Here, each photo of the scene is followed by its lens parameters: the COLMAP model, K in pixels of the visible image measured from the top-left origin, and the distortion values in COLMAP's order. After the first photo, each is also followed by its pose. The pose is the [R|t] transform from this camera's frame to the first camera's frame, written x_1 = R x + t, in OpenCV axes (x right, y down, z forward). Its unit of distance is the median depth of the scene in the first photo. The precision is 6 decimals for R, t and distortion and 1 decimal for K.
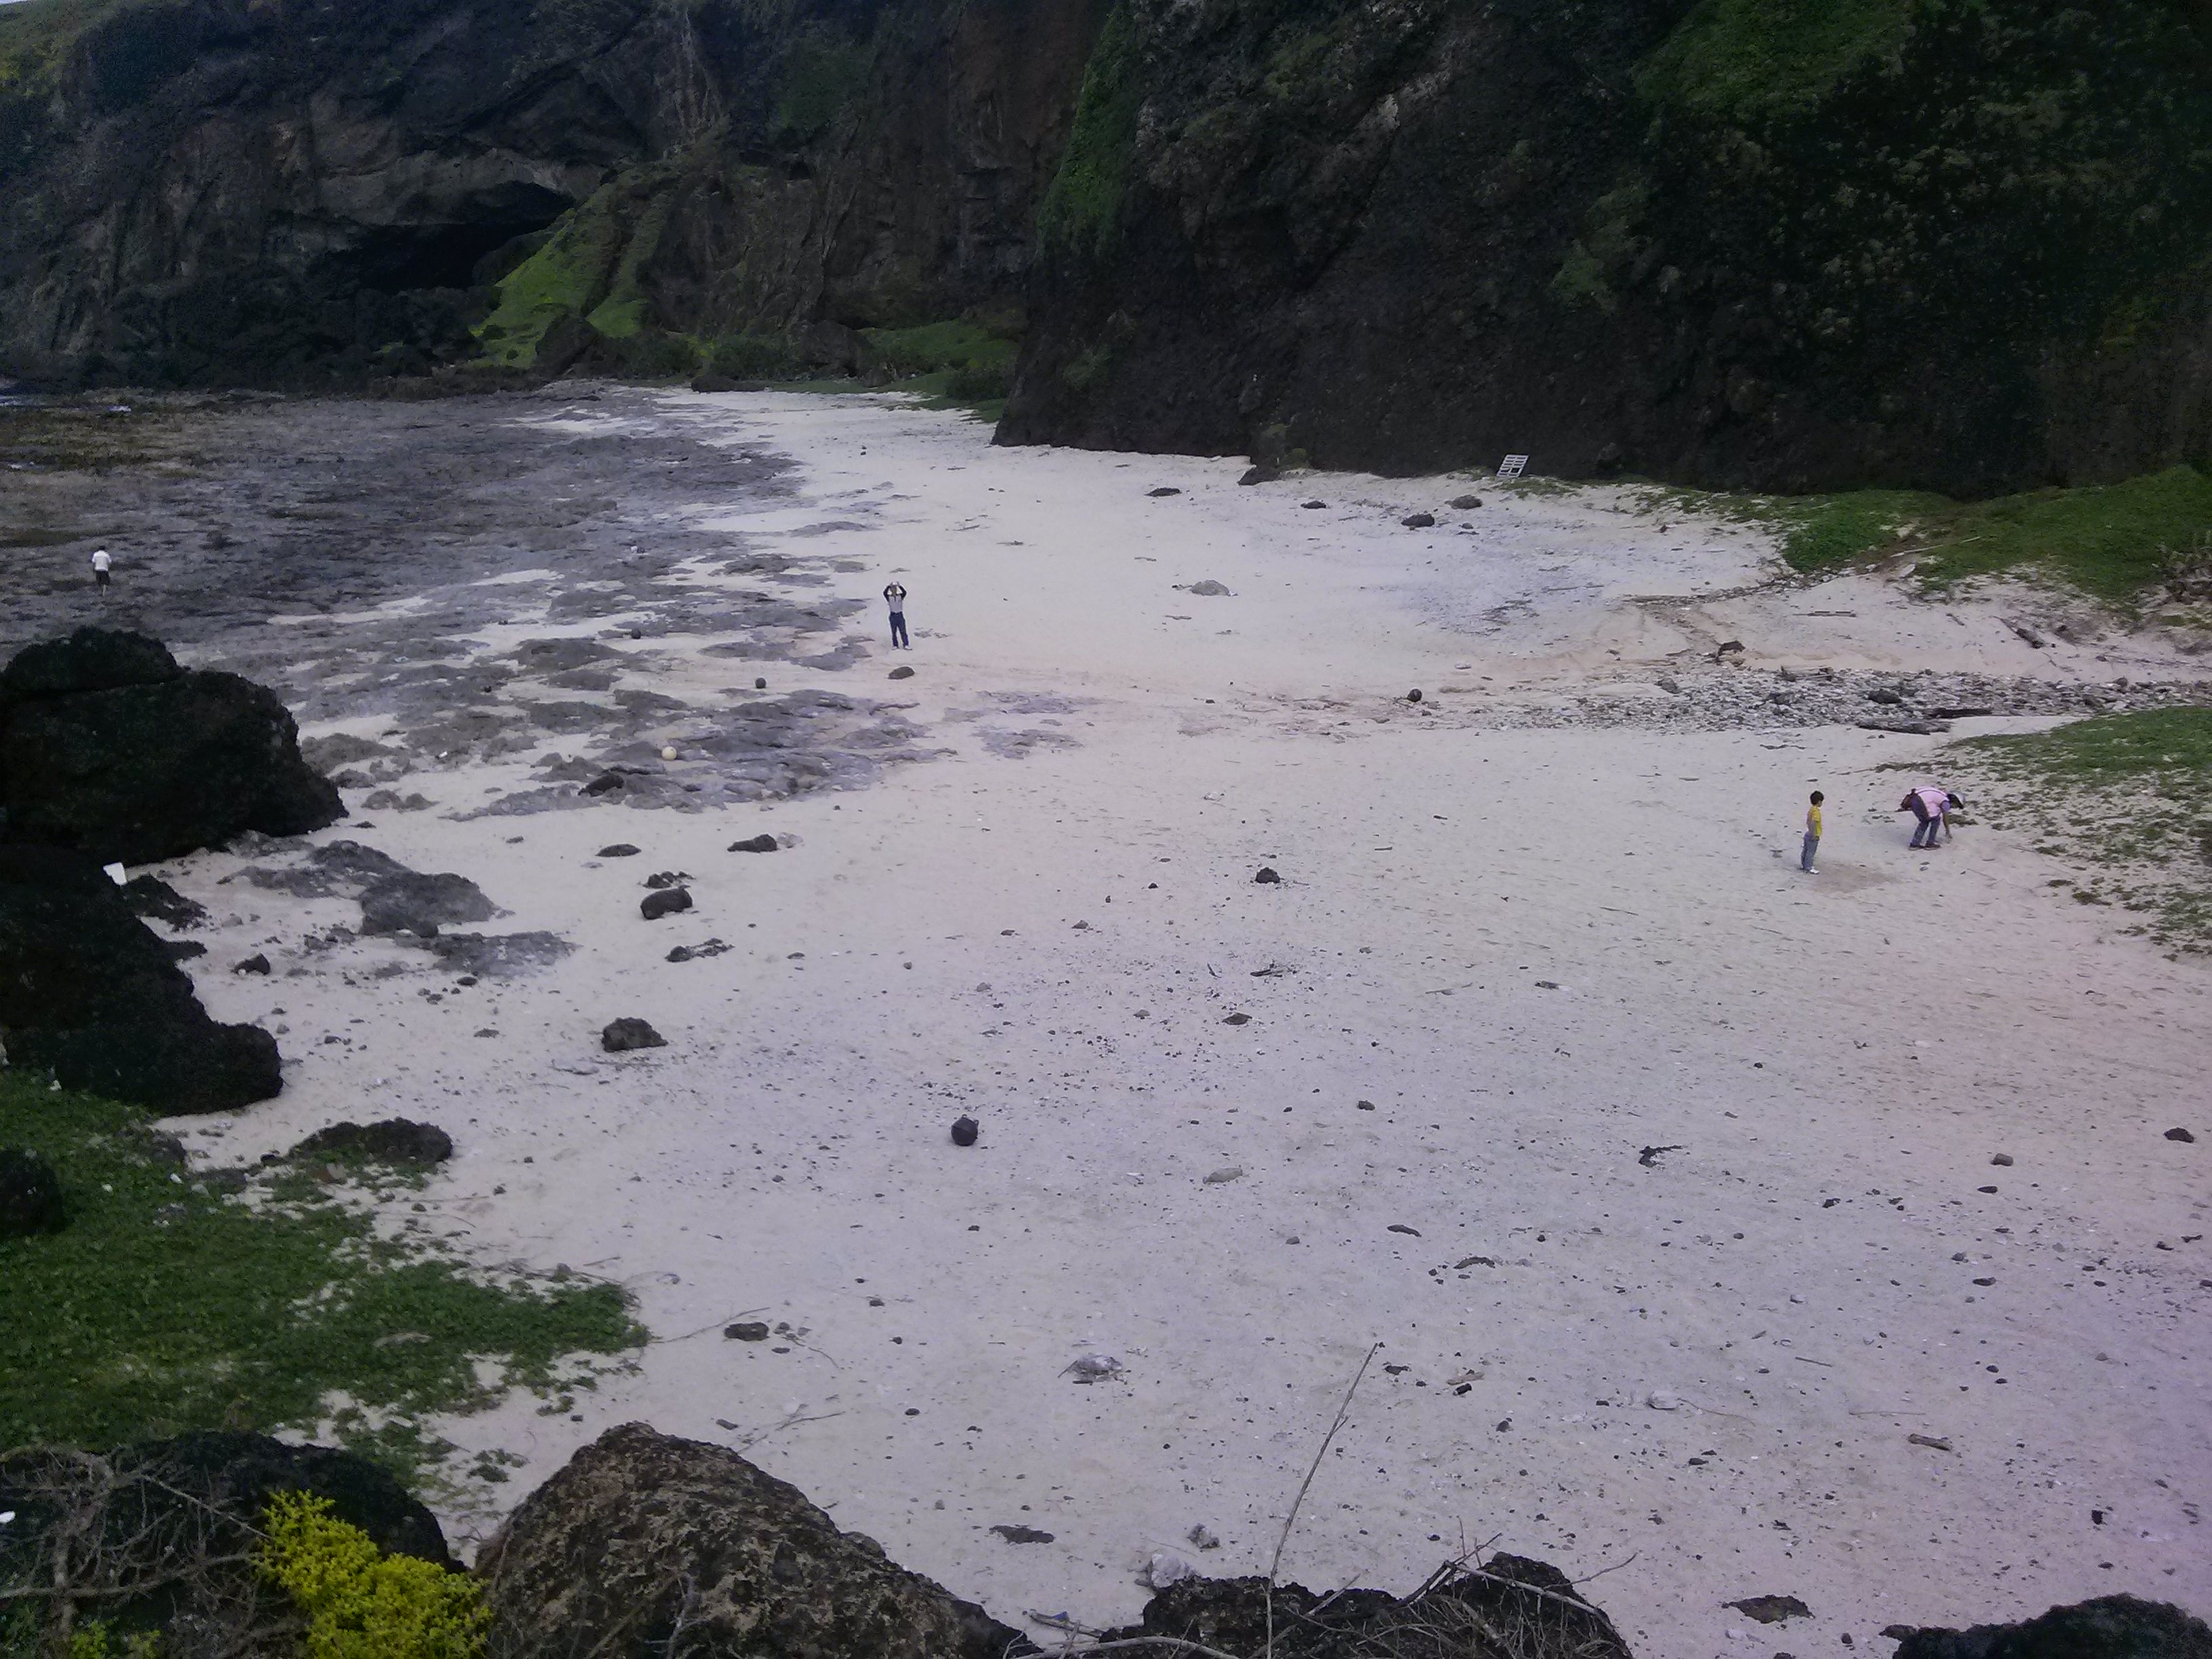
lens RADIAL K [[2037.7, 0, 1102.3], [0, 2037.7, 859.4], [0, 0, 1]] dist [-0.025041, 0.000000]
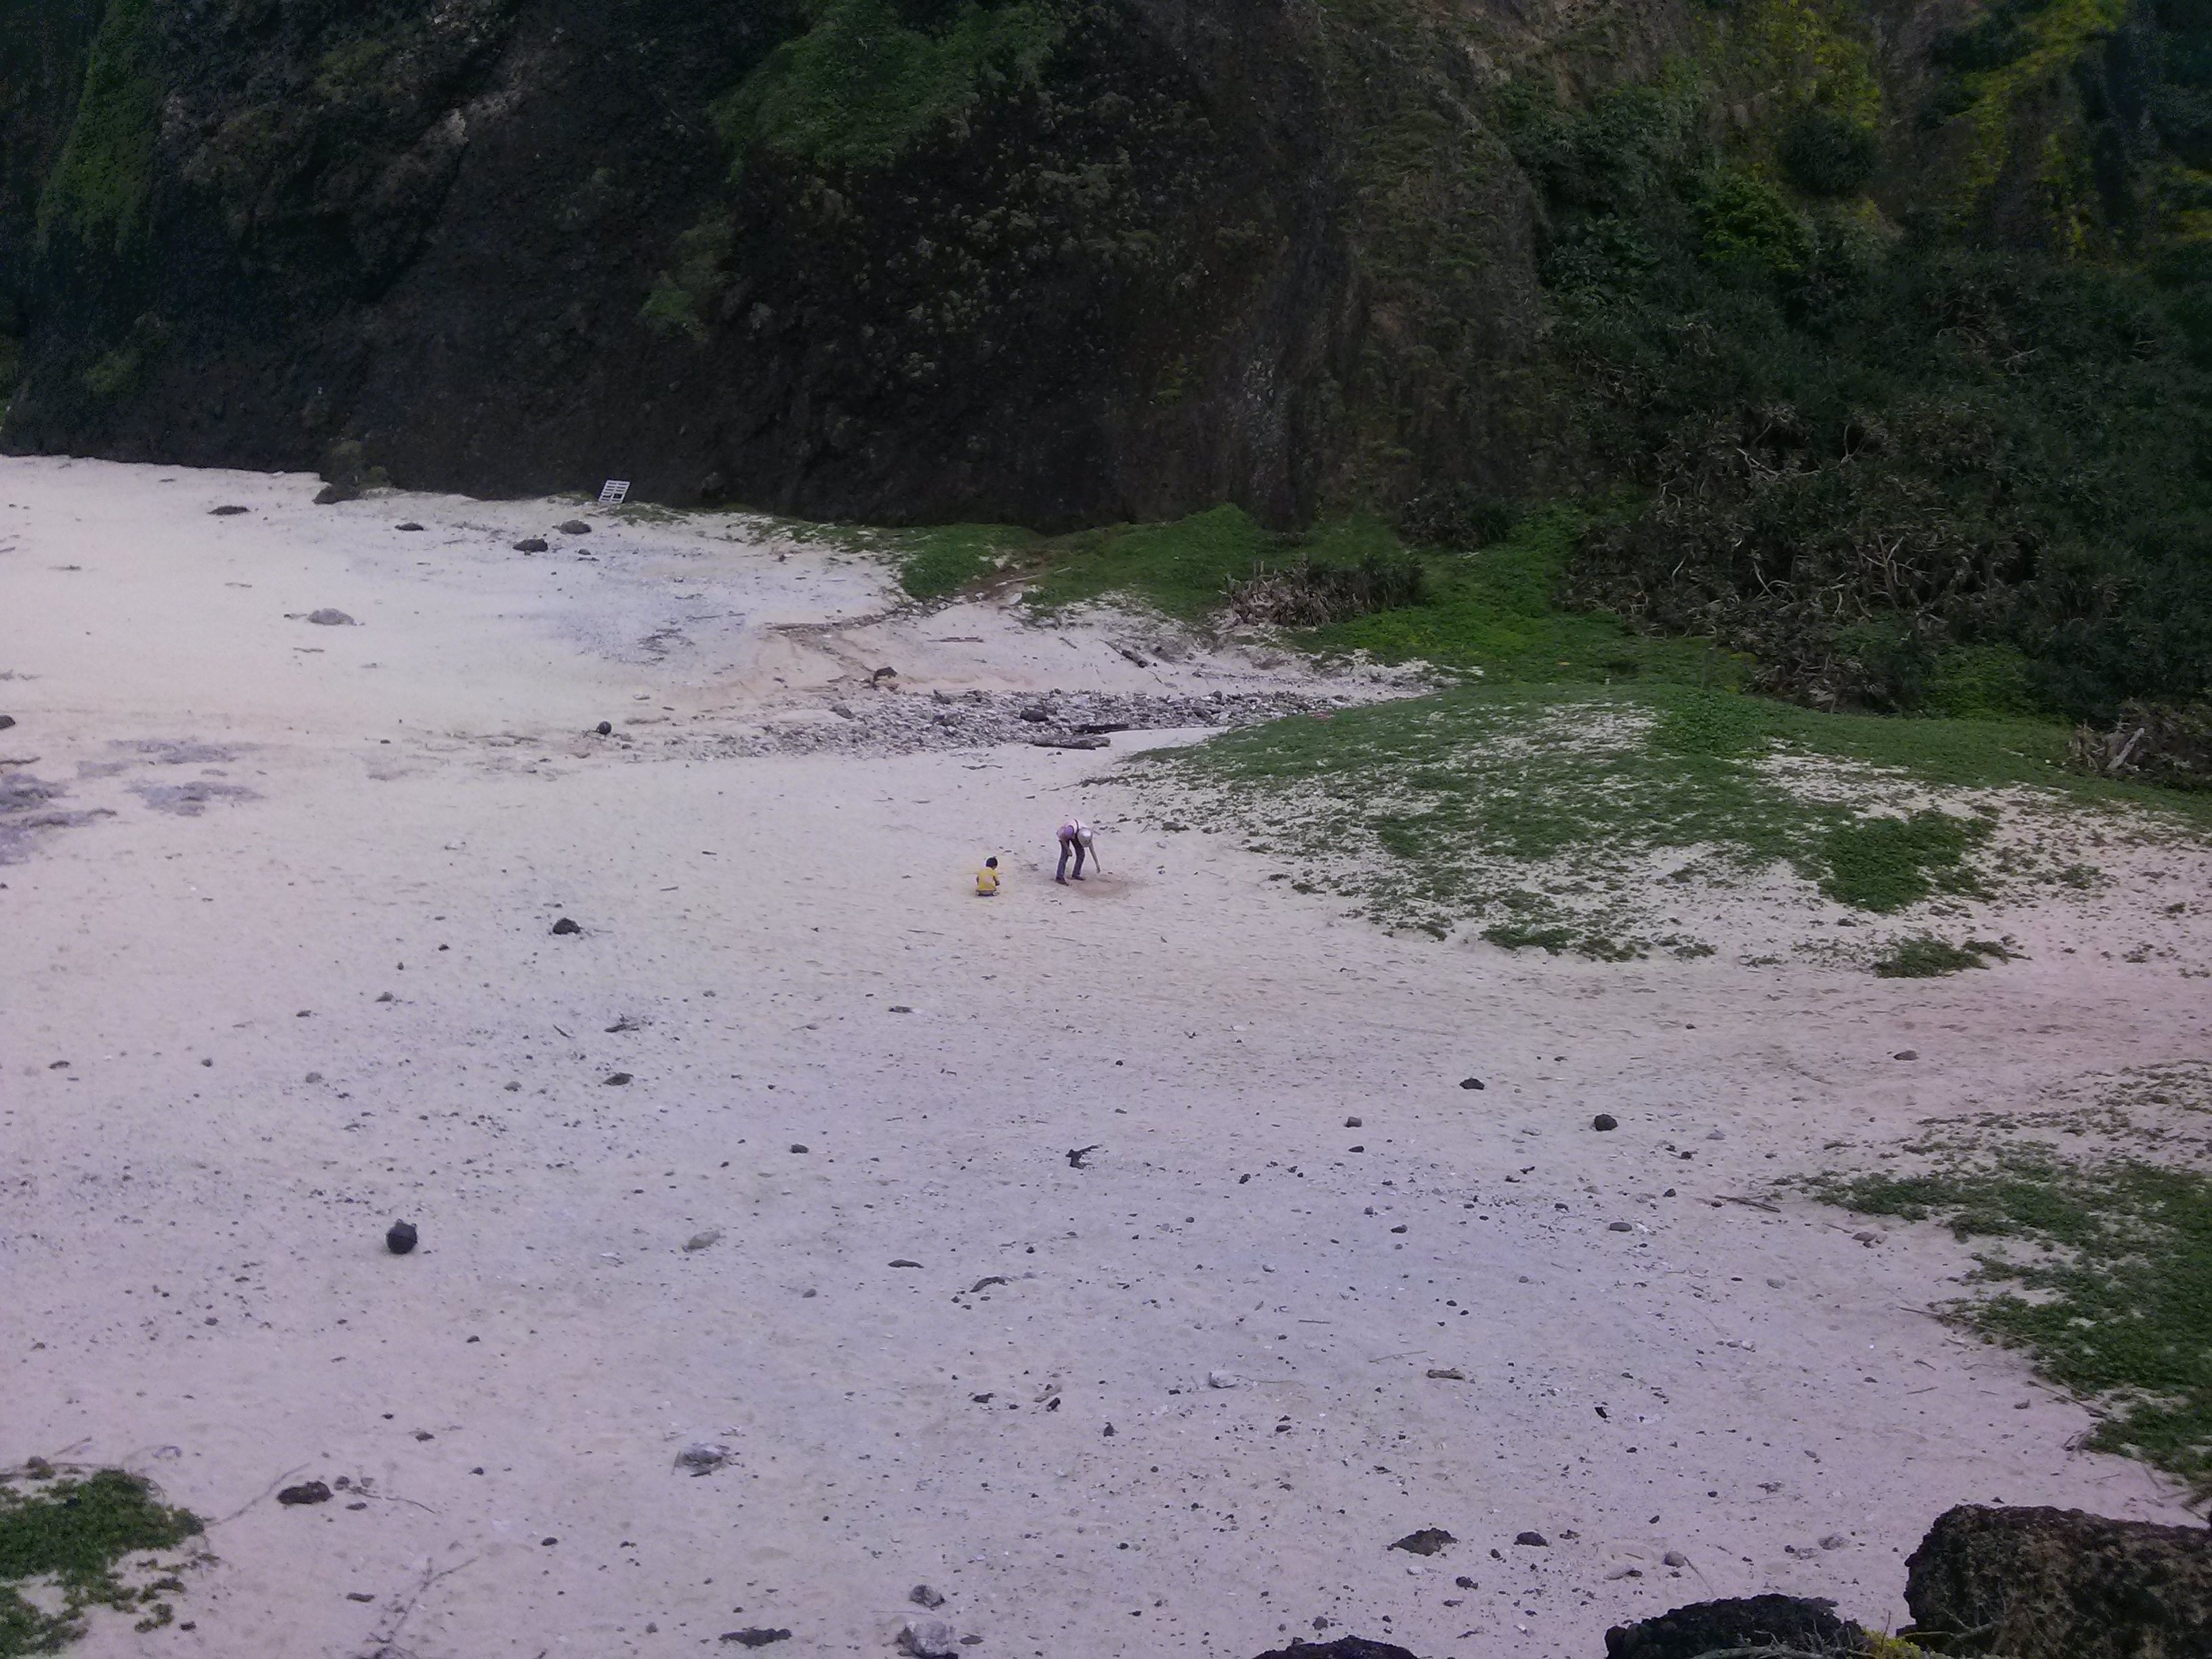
lens RADIAL K [[2037.7, 0, 1142.2], [0, 2037.7, 822.2], [0, 0, 1]] dist [-0.025041, 0.000000]
pose [[0.883283, -0.057151, 0.465343, -0.082019], [0.069754, 0.997515, -0.009892, -0.008654], [-0.463621, 0.041197, 0.885075, 0.010635]]
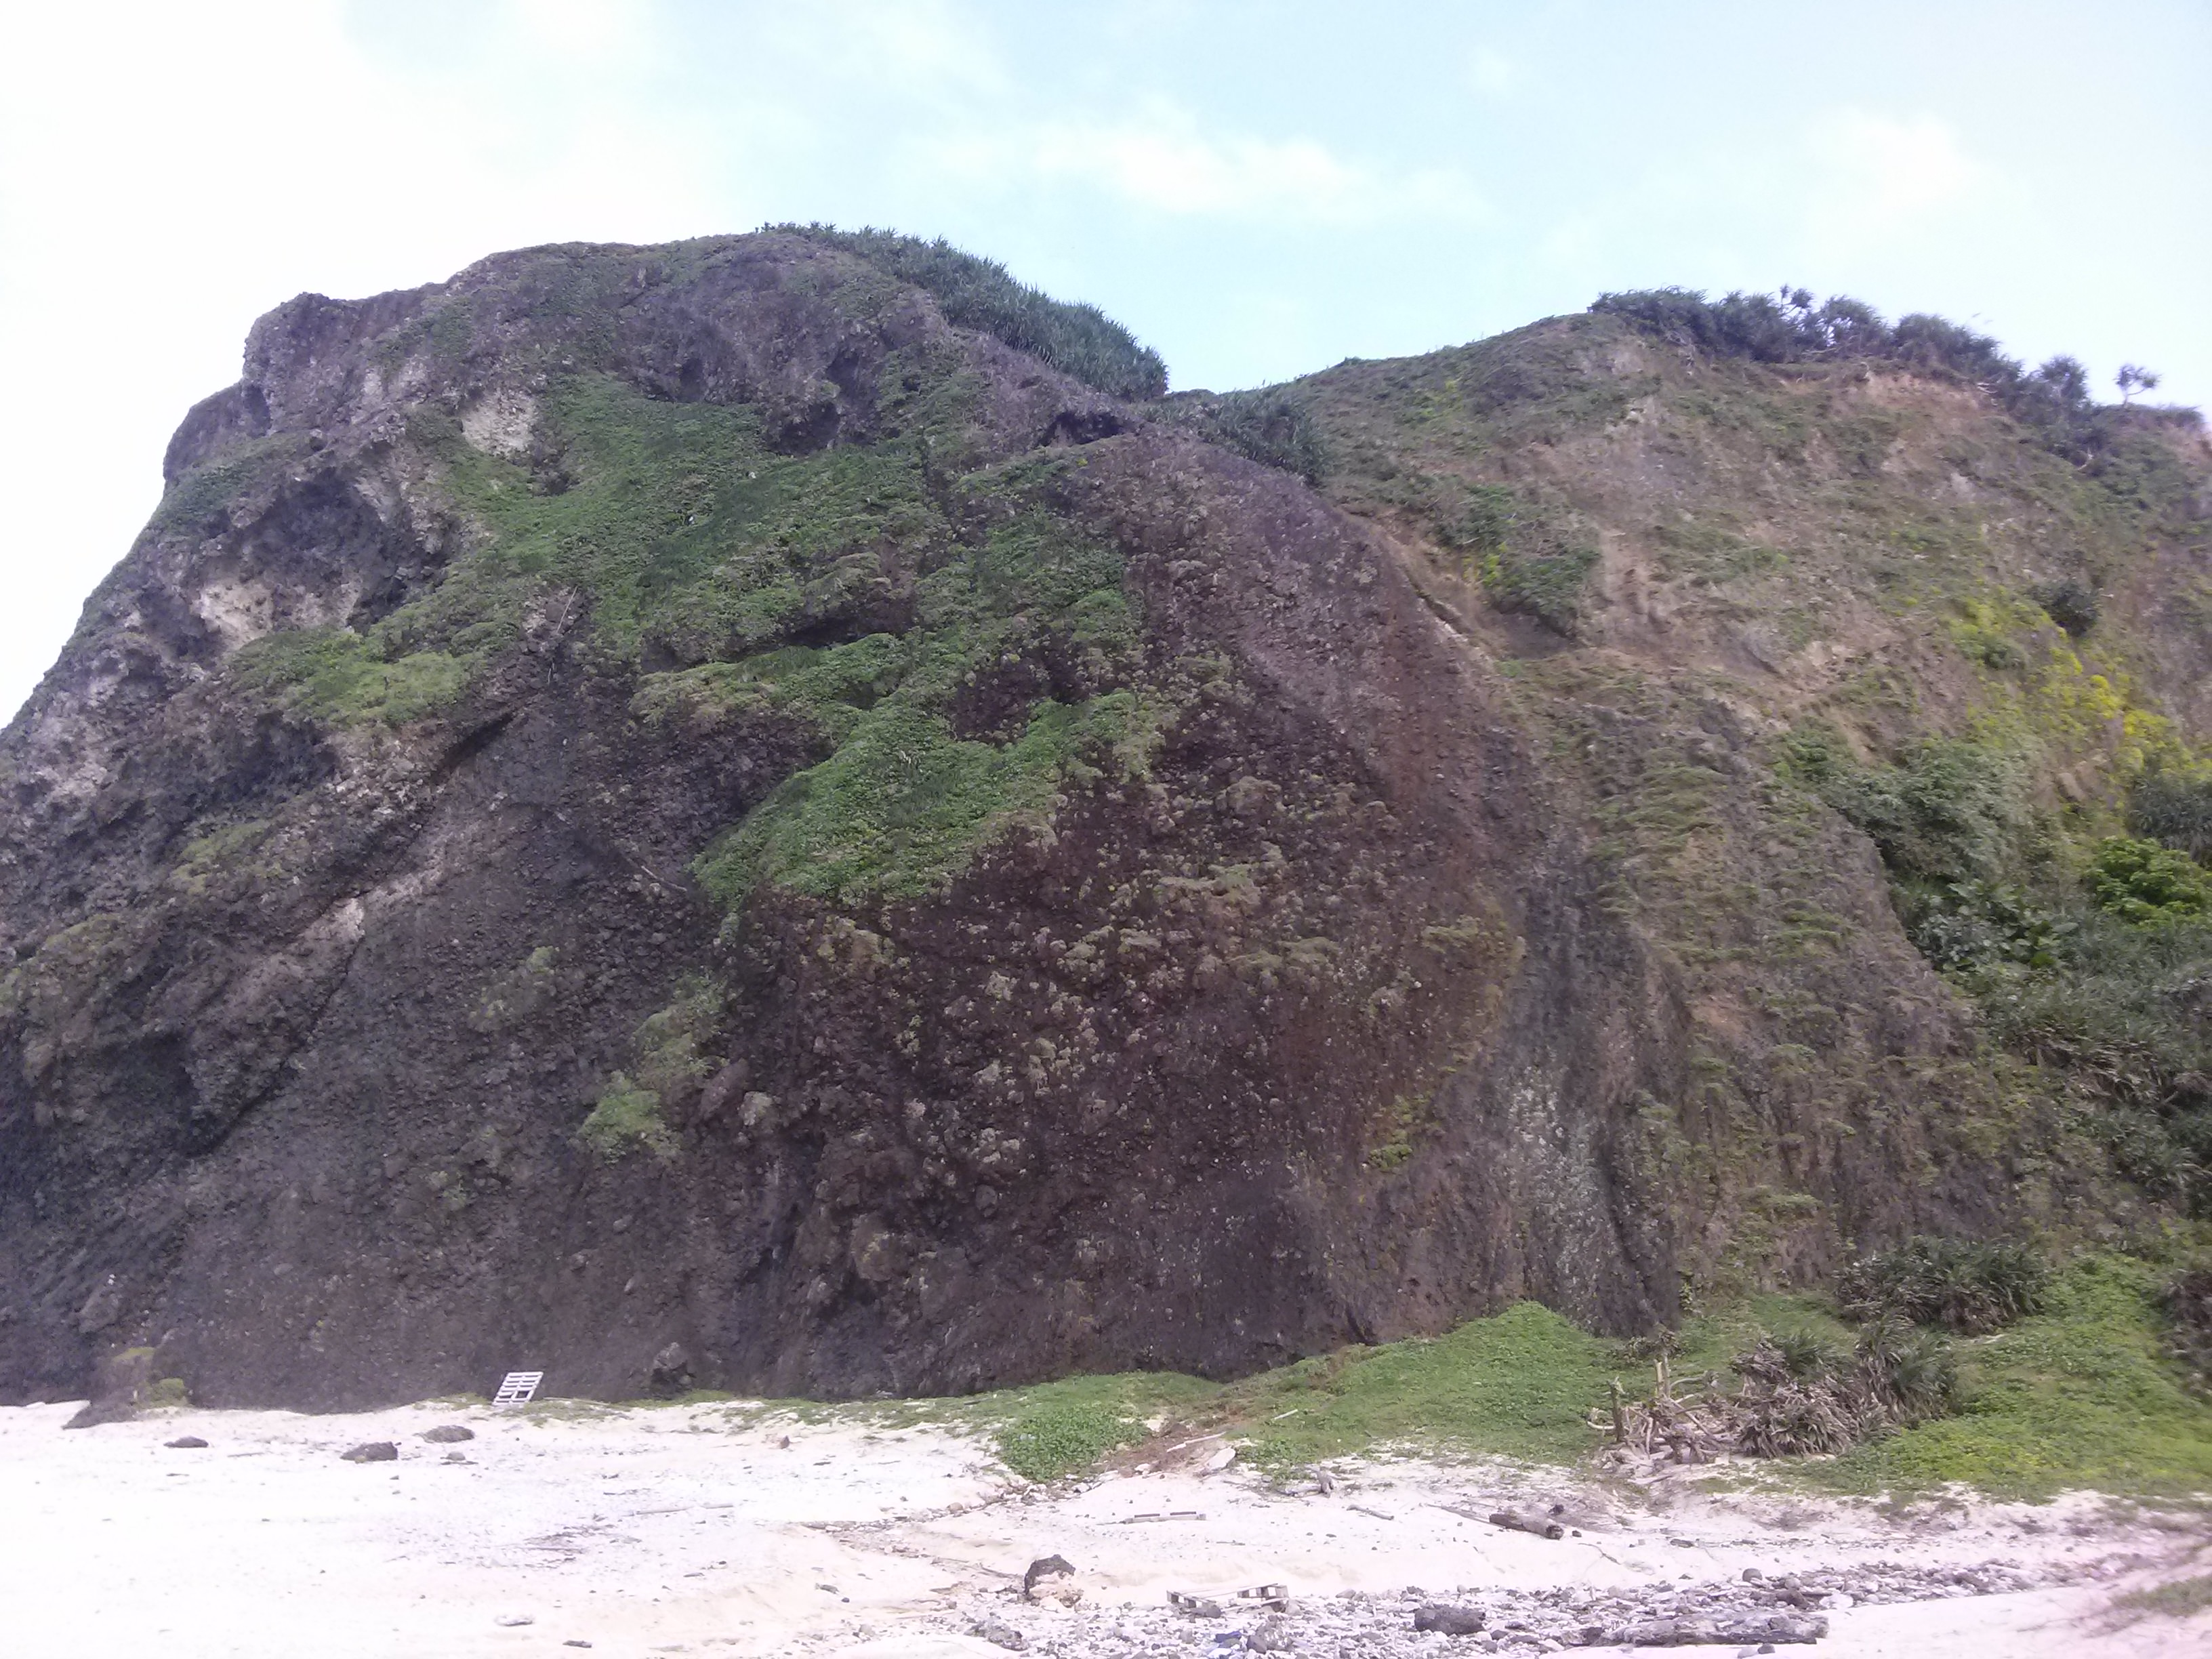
lens RADIAL K [[2037.7, 0, 1137.0], [0, 2037.7, 780.9], [0, 0, 1]] dist [-0.025041, 0.000000]
pose [[0.870192, 0.142595, 0.471627, 0.074247], [0.125704, 0.861278, -0.492339, -0.026581], [-0.476407, 0.487715, 0.731553, 0.635617]]
